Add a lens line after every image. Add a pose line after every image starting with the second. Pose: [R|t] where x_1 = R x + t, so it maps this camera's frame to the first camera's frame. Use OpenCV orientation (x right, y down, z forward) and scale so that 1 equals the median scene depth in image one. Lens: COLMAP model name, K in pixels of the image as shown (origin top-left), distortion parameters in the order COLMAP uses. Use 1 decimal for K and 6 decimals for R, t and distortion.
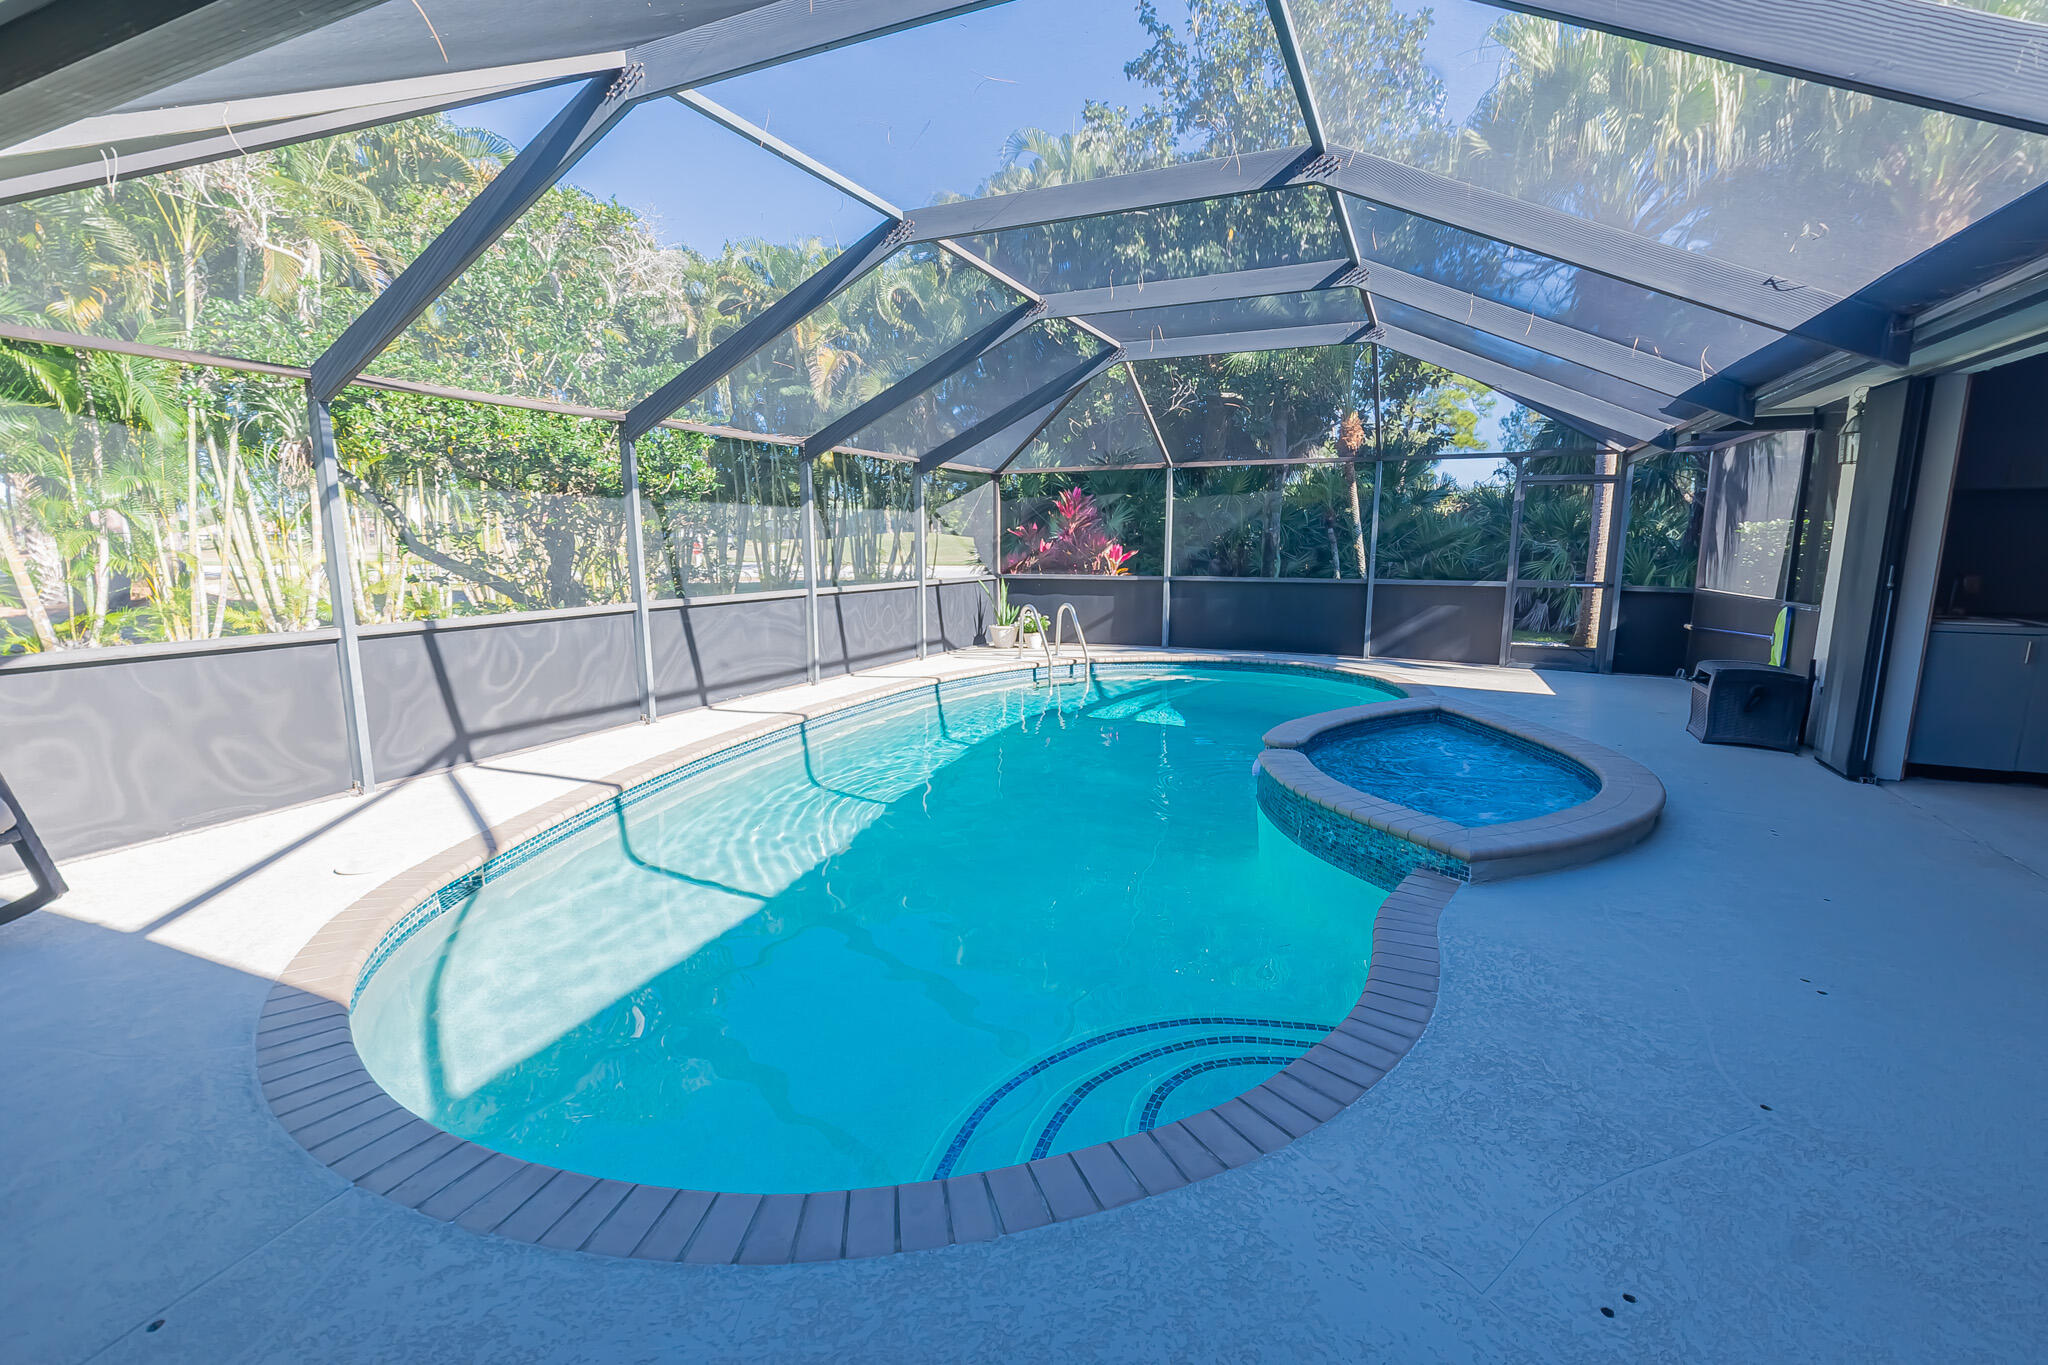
lens RADIAL K [[902.2, 0, 1020.3], [0, 902.2, 686.1], [0, 0, 1]] dist [-0.002605, 0.000286]
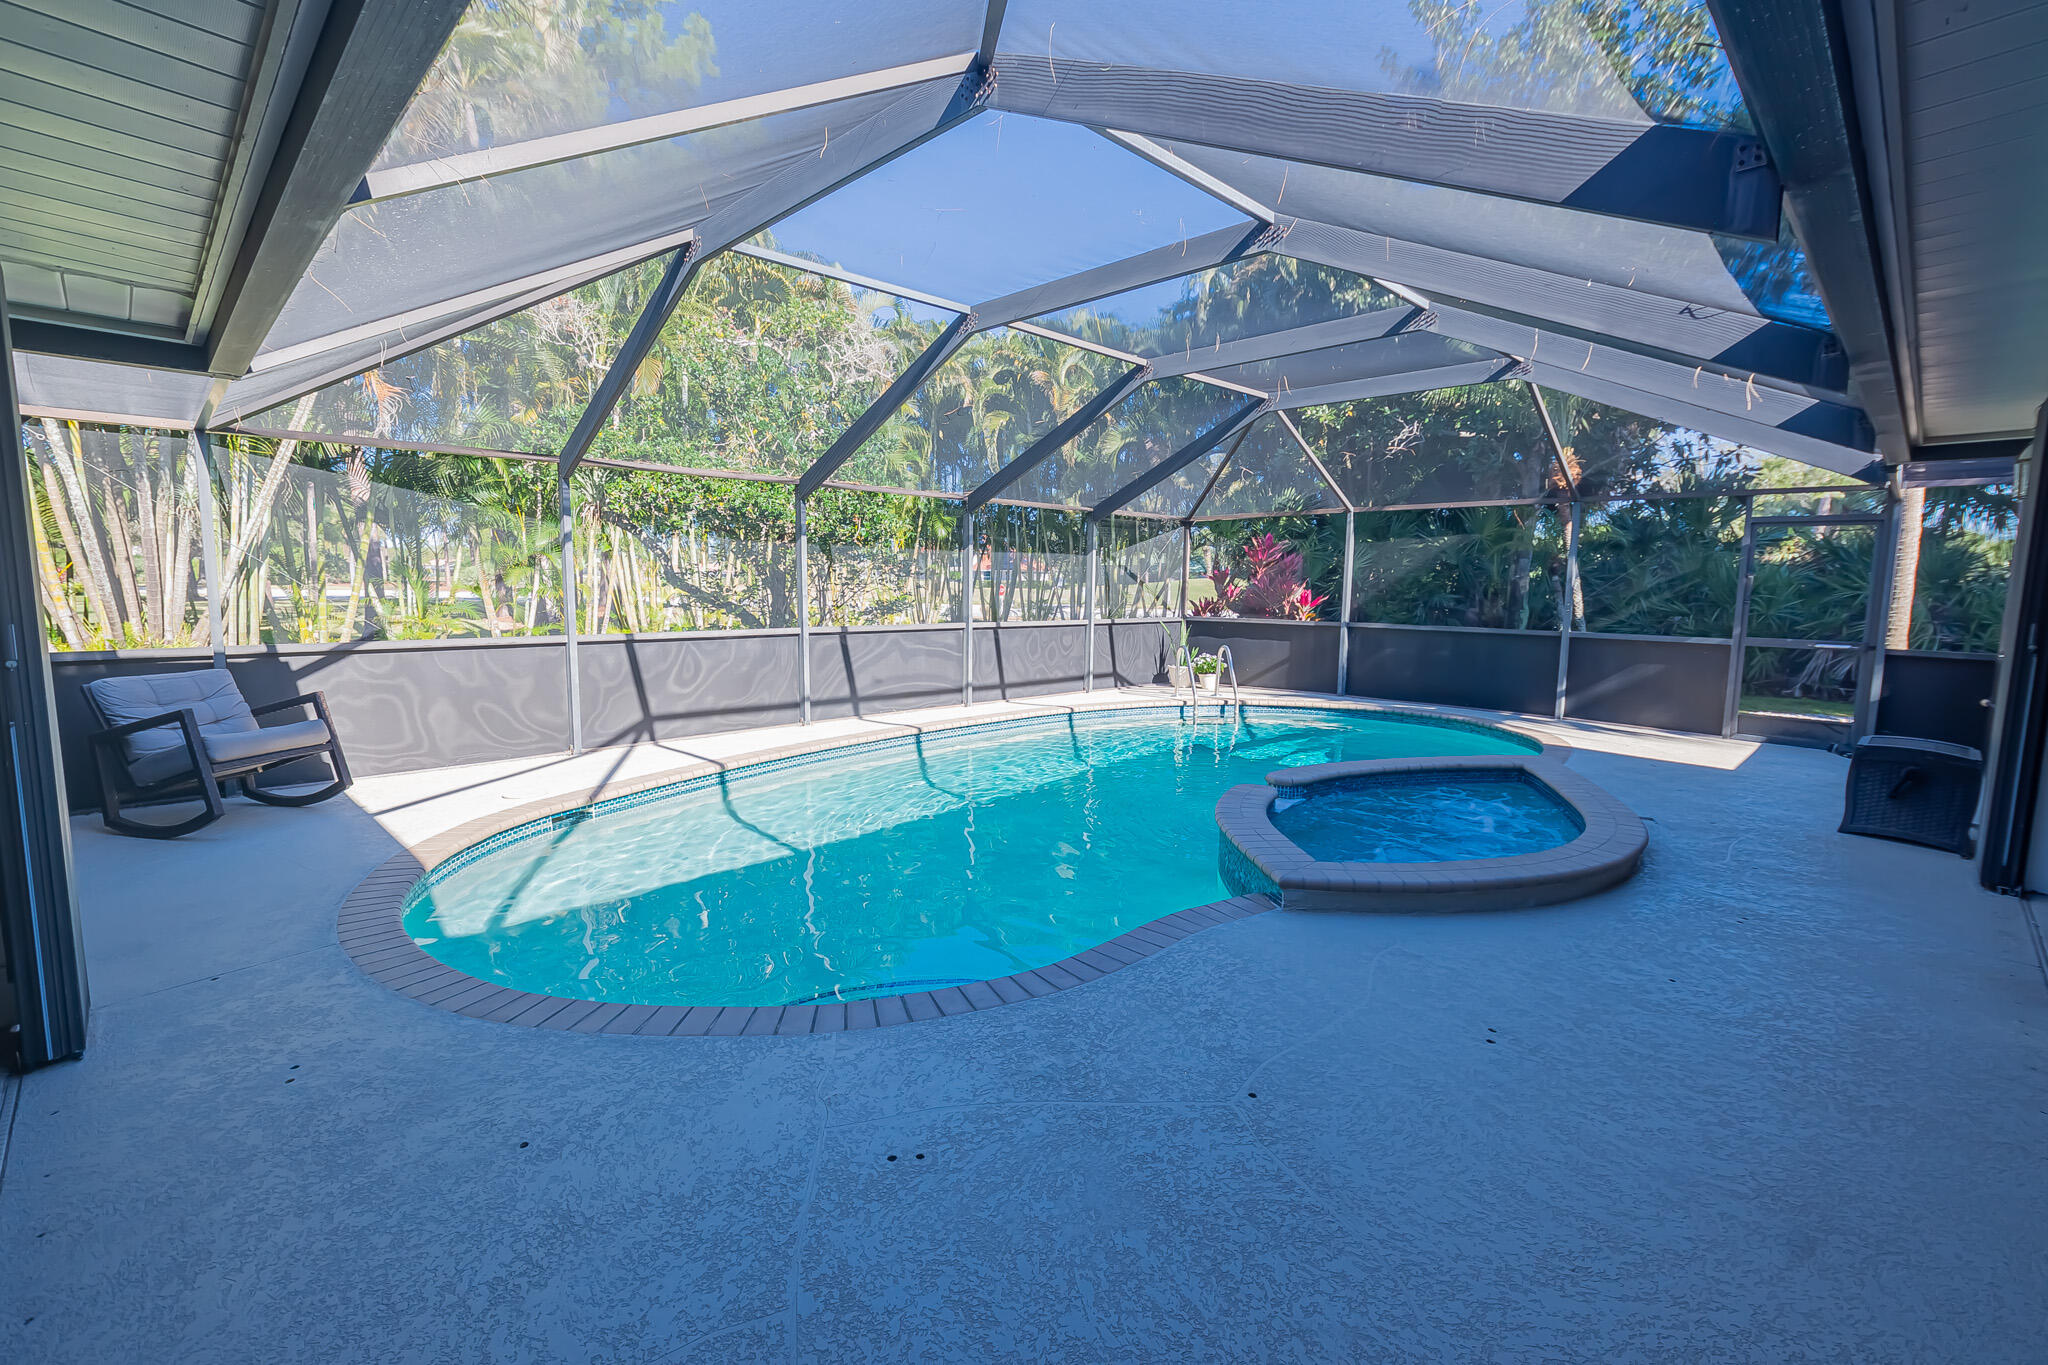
lens RADIAL K [[902.2, 0, 1036.5], [0, 902.2, 690.1], [0, 0, 1]] dist [-0.002605, 0.000286]
pose [[0.934164, 0.054997, -0.352580, 0.275491], [-0.070933, 0.996954, -0.032429, 0.009617], [0.349722, 0.055304, 0.935220, -0.041309]]
